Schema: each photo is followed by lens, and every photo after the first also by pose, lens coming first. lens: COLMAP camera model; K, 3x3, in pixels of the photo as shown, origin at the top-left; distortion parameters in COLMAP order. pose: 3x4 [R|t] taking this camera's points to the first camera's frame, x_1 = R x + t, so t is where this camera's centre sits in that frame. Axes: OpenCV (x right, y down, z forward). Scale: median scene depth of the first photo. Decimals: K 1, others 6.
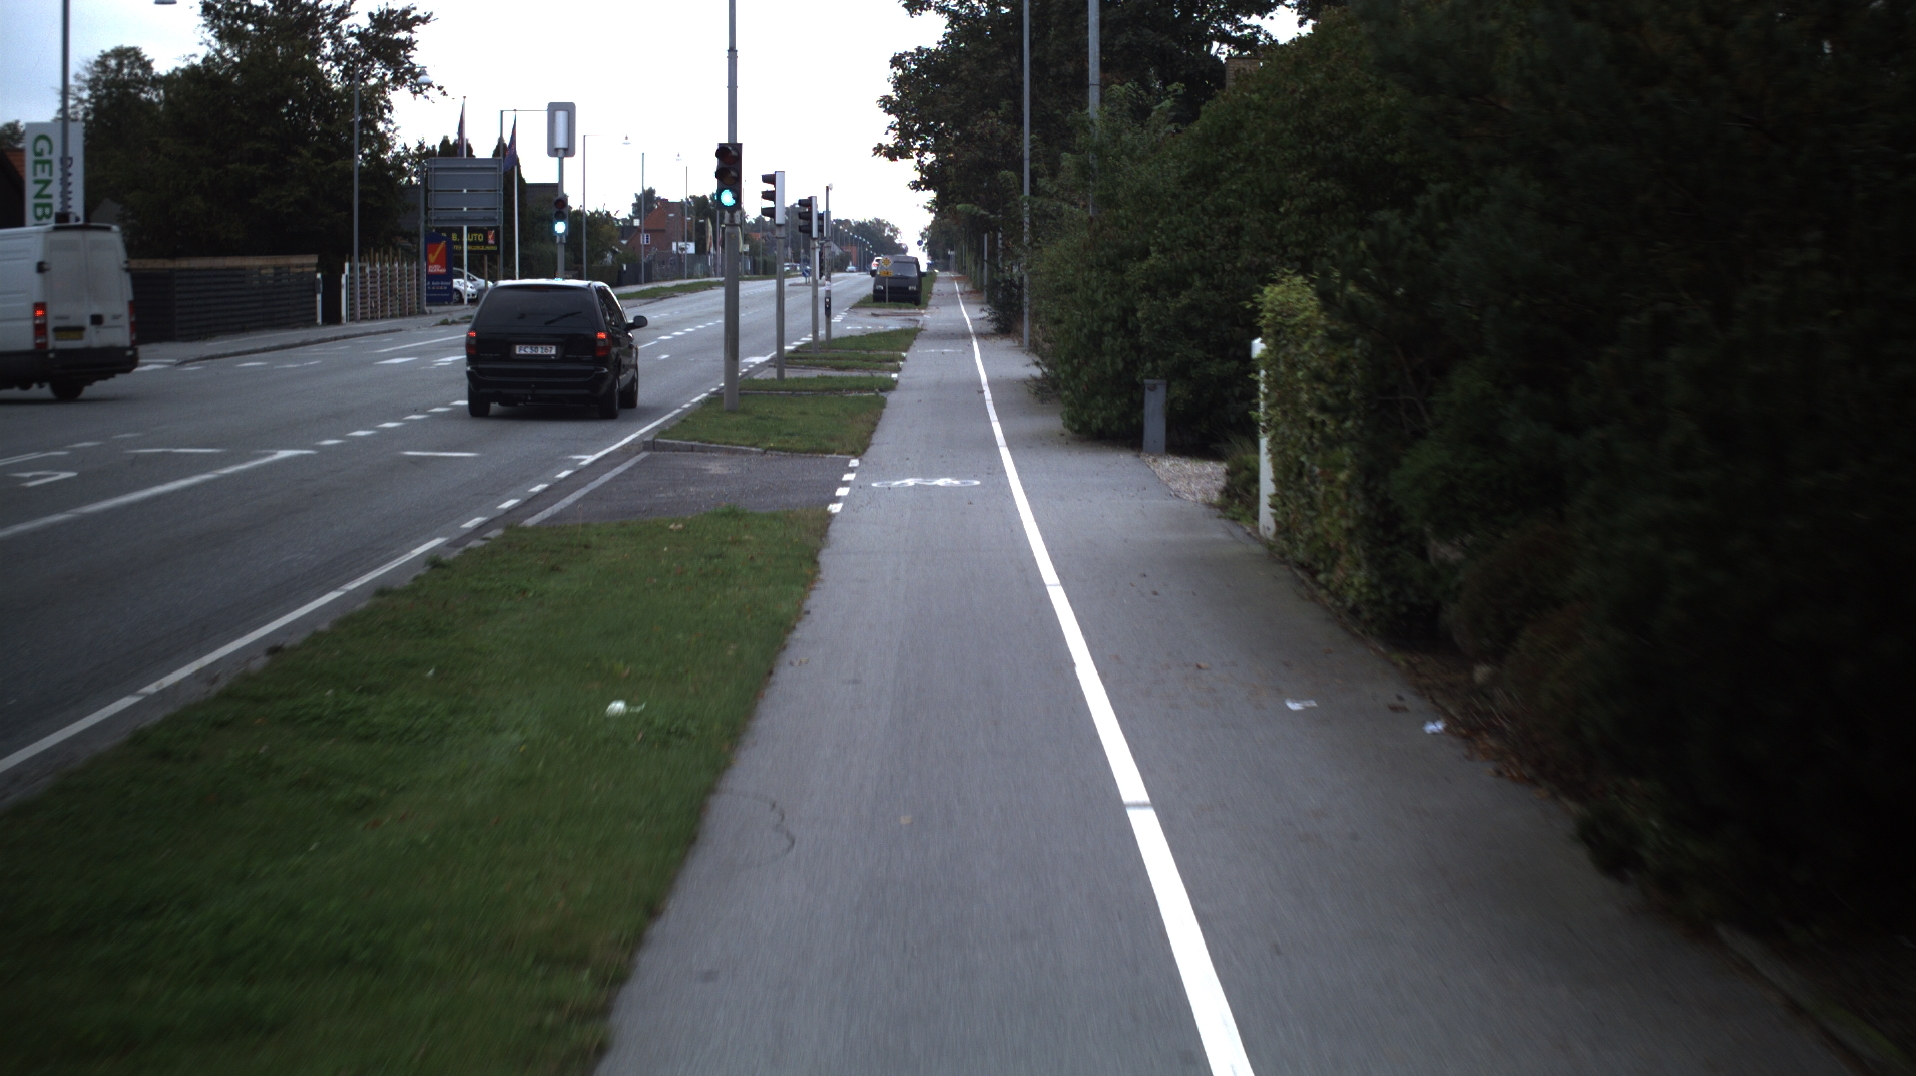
lens RADIAL K [[3772.7, 0, 966.6], [0, 3772.7, 524.2], [0, 0, 1]] dist [-0.206501, 0.000000]
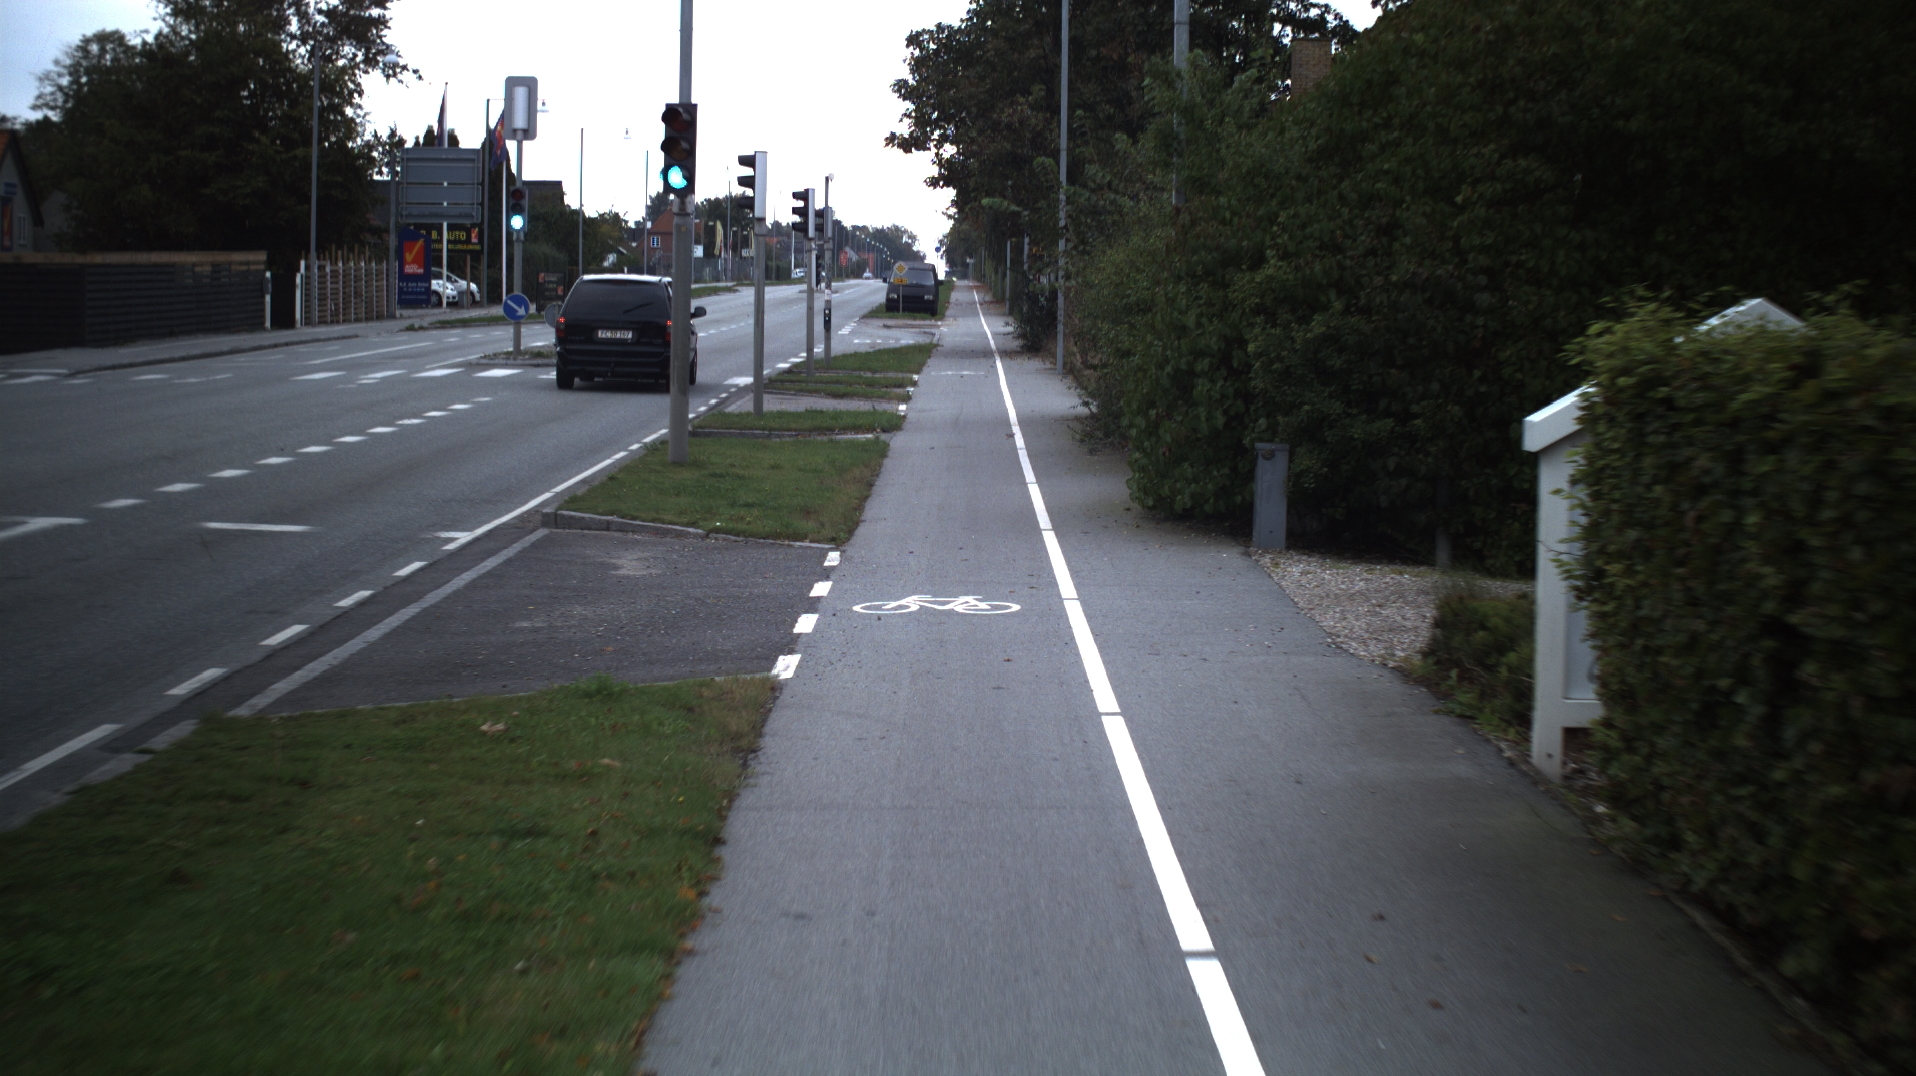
lens RADIAL K [[3772.7, 0, 946.1], [0, 3772.7, 545.1], [0, 0, 1]] dist [-0.206501, 0.000000]
pose [[0.999835, 0.015739, -0.009047, -0.002039], [-0.015709, 0.999871, 0.003407, -0.014019], [0.009099, -0.003264, 0.999953, 0.206679]]
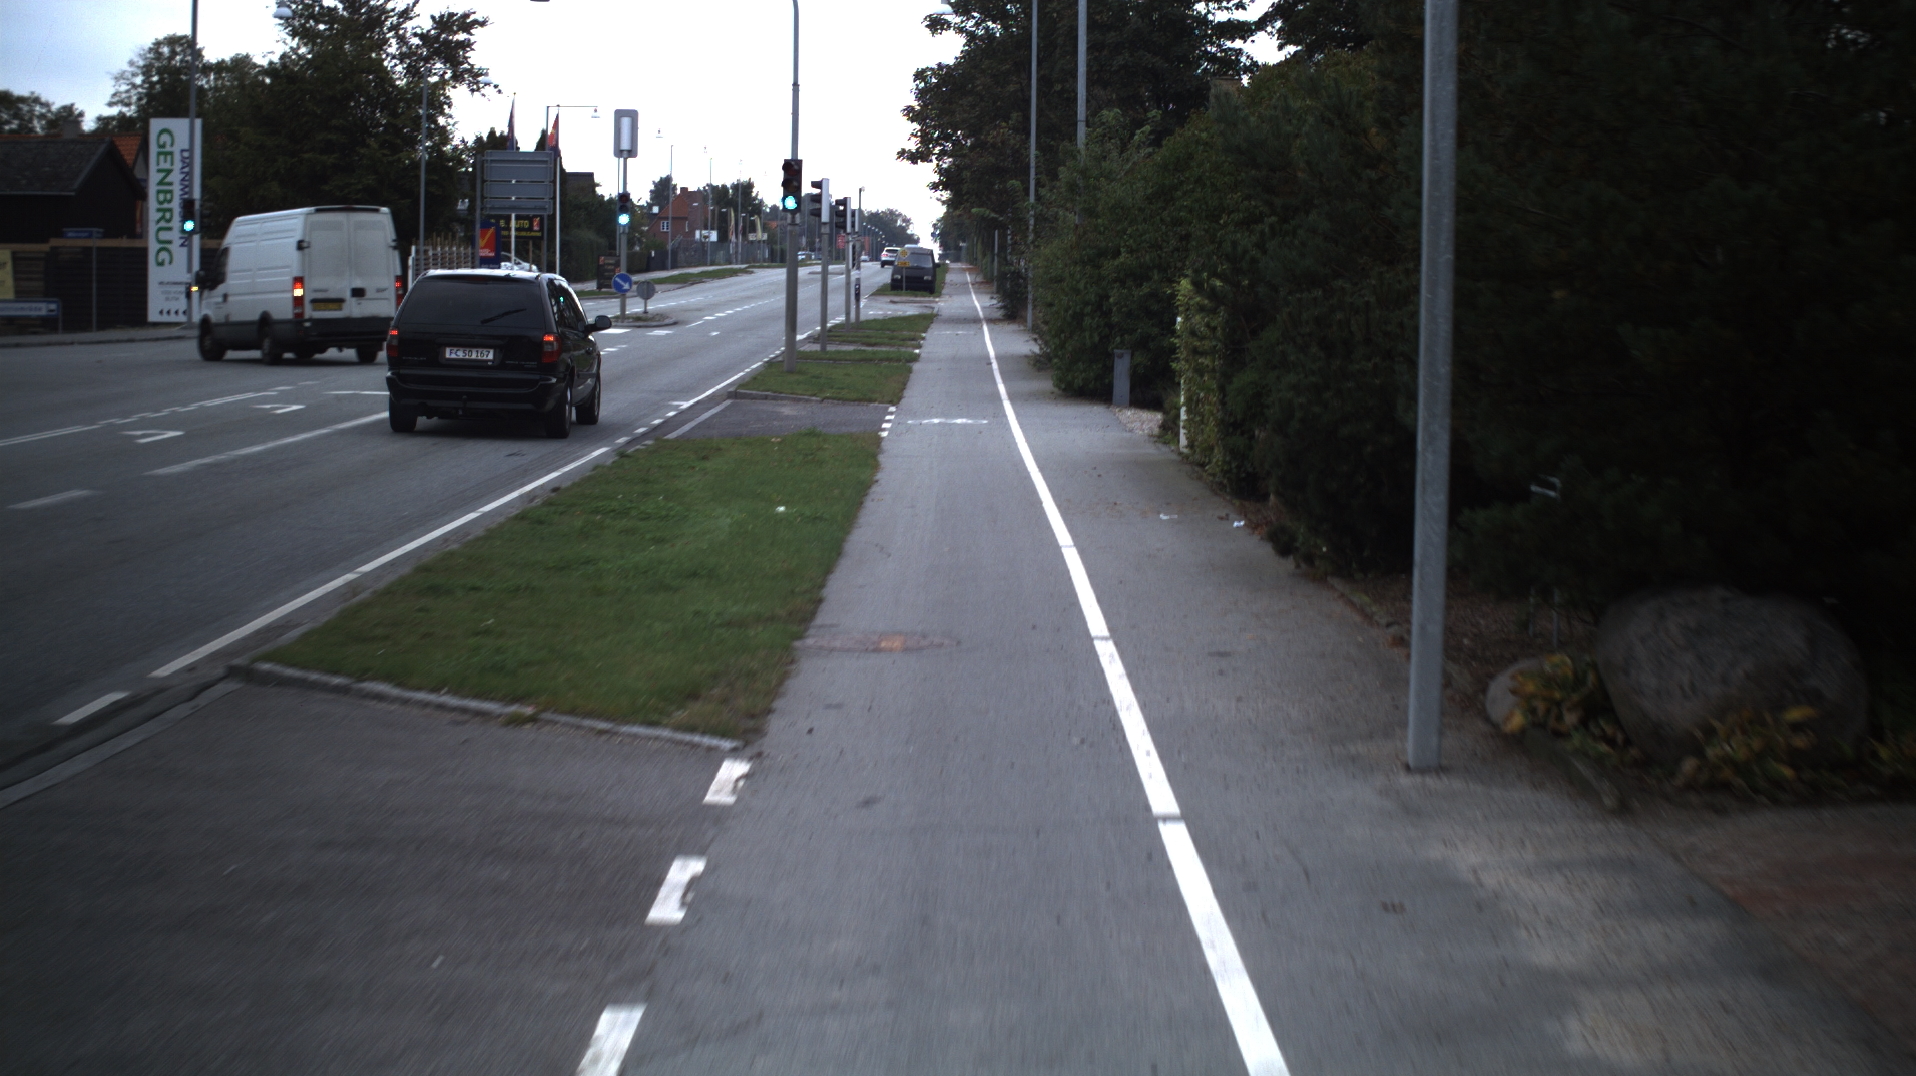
lens RADIAL K [[3772.7, 0, 963.4], [0, 3772.7, 537.0], [0, 0, 1]] dist [-0.206501, 0.000000]
pose [[0.999854, 0.016934, -0.002377, -0.000724], [-0.016920, 0.999840, 0.005792, 0.013434], [0.002475, -0.005751, 0.999980, -0.207730]]
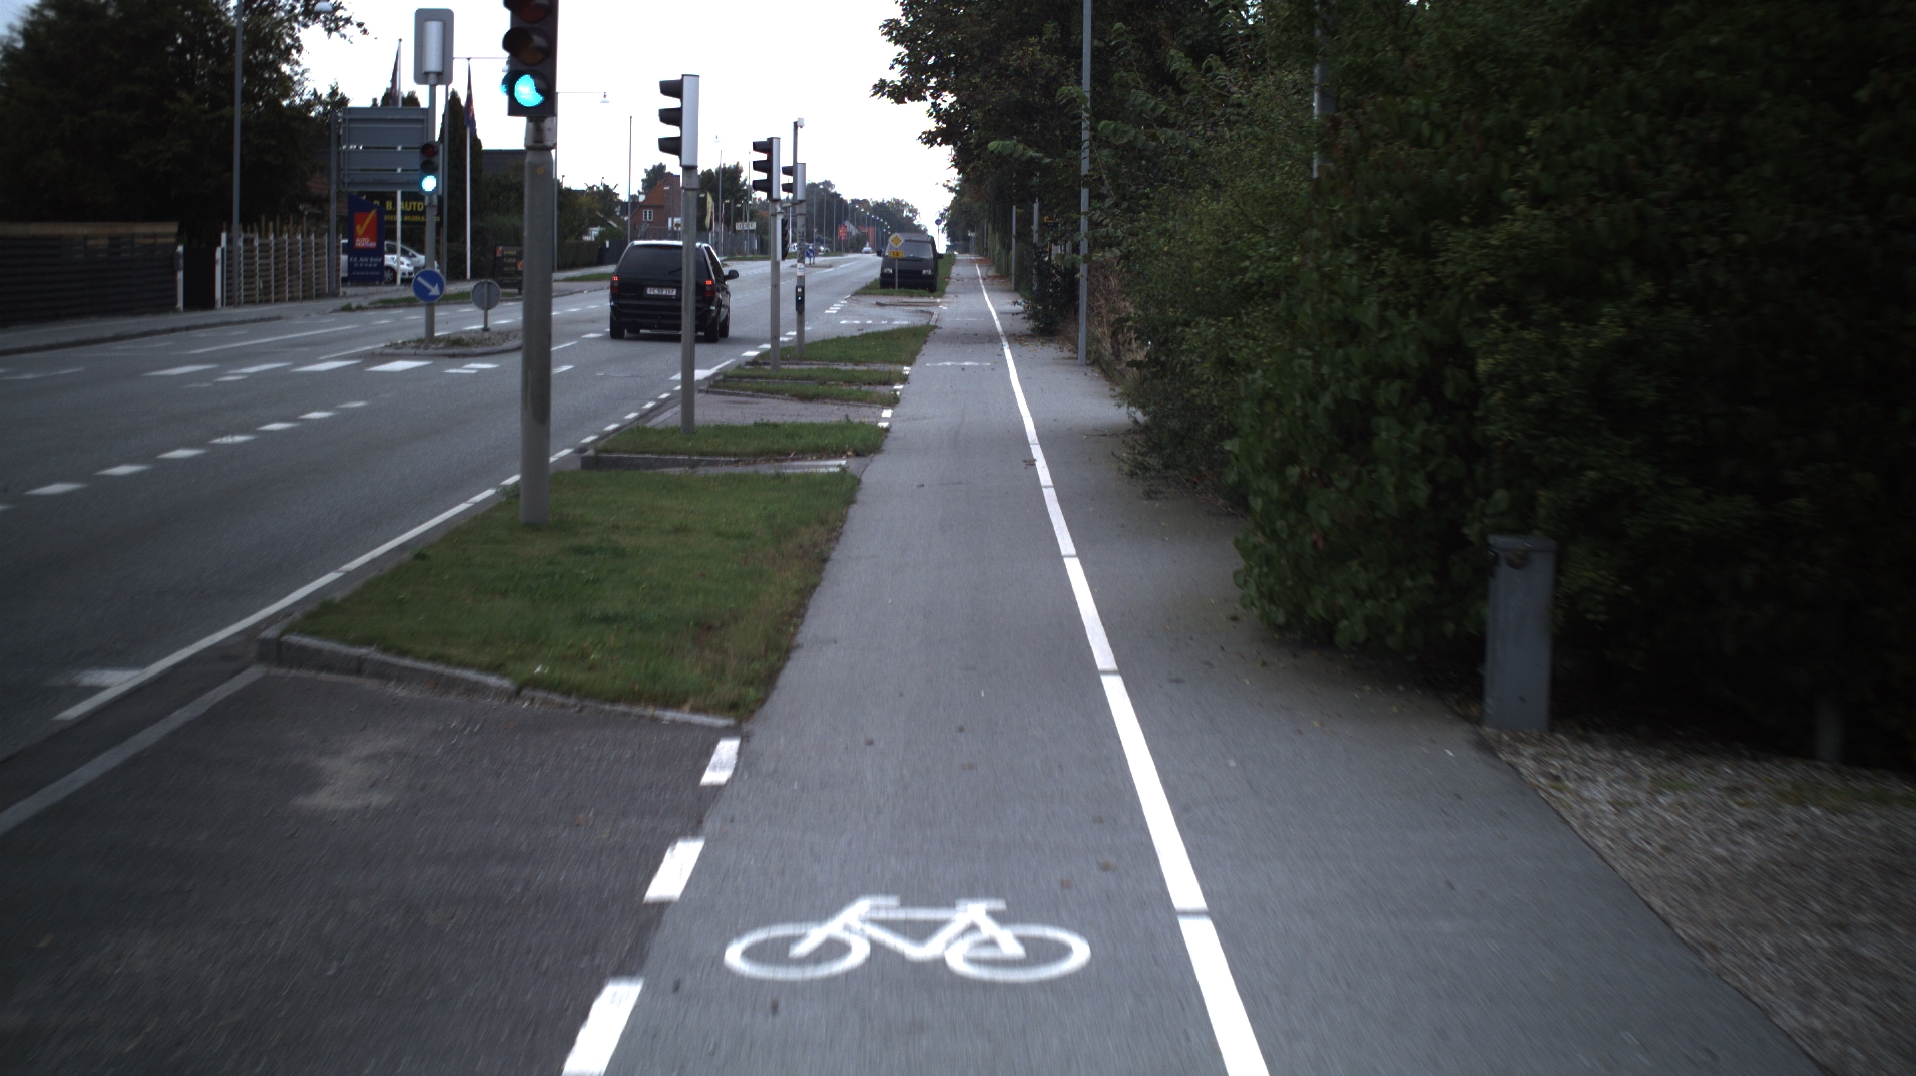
lens RADIAL K [[3772.7, 0, 952.3], [0, 3772.7, 552.5], [0, 0, 1]] dist [-0.206501, 0.000000]
pose [[0.999874, 0.013801, -0.007814, -0.003157], [-0.013706, 0.999833, 0.012103, -0.027026], [0.007980, -0.011995, 0.999896, 0.412996]]
